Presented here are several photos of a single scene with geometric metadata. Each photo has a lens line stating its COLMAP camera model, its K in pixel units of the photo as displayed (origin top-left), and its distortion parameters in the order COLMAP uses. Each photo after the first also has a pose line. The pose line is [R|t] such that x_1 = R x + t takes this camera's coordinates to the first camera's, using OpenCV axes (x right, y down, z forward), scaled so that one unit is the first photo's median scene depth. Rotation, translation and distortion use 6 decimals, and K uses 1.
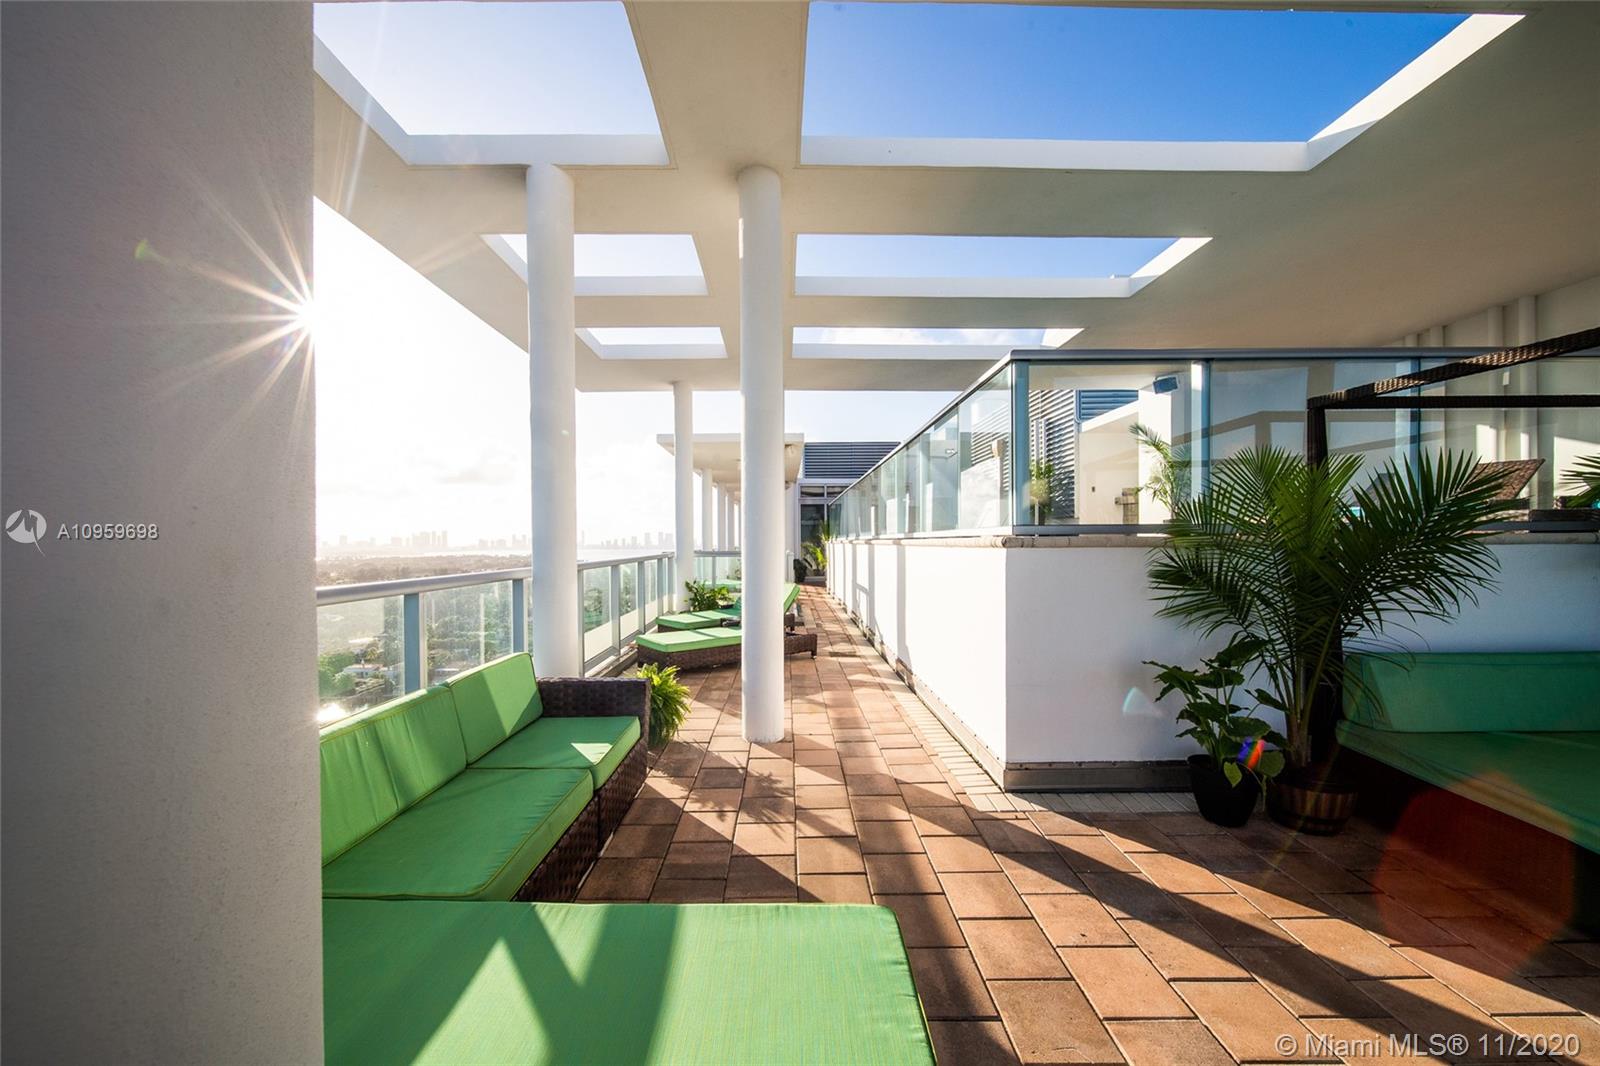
lens RADIAL K [[599.8, 0, 797.2], [0, 599.8, 526.7], [0, 0, 1]] dist [-0.002486, -0.000139]
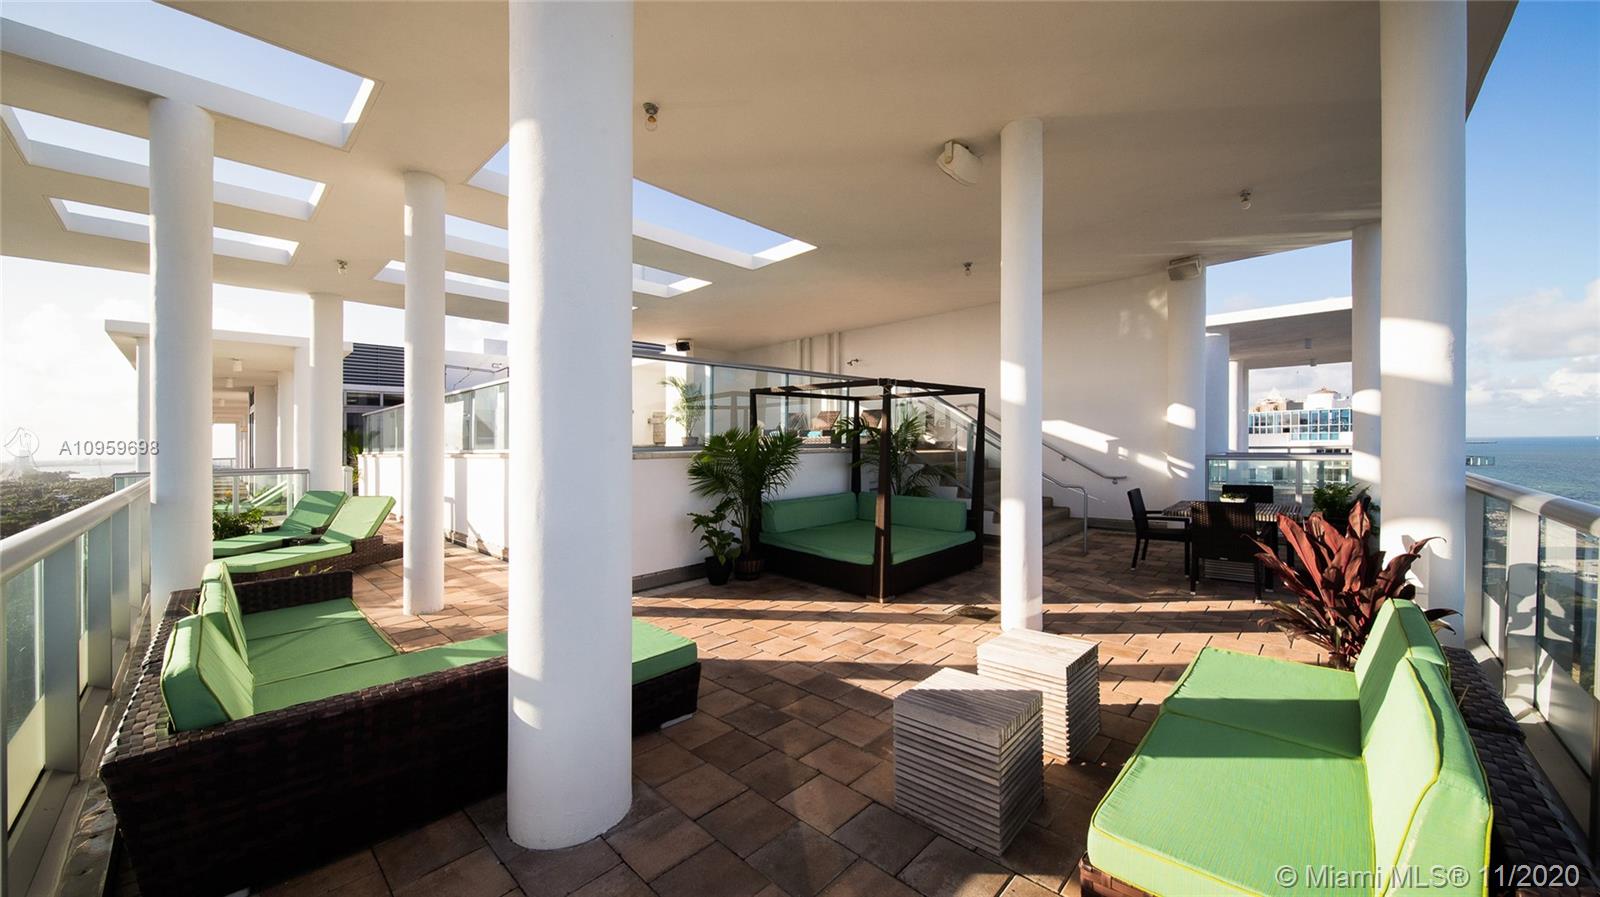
lens RADIAL K [[568.6, 0, 808.2], [0, 568.6, 447.6], [0, 0, 1]] dist [0.000072, -0.000011]
pose [[0.707583, -0.009024, 0.706573, -0.491586], [-0.005229, 0.999824, 0.018005, -0.039735], [-0.706611, -0.016435, 0.707411, -0.654810]]
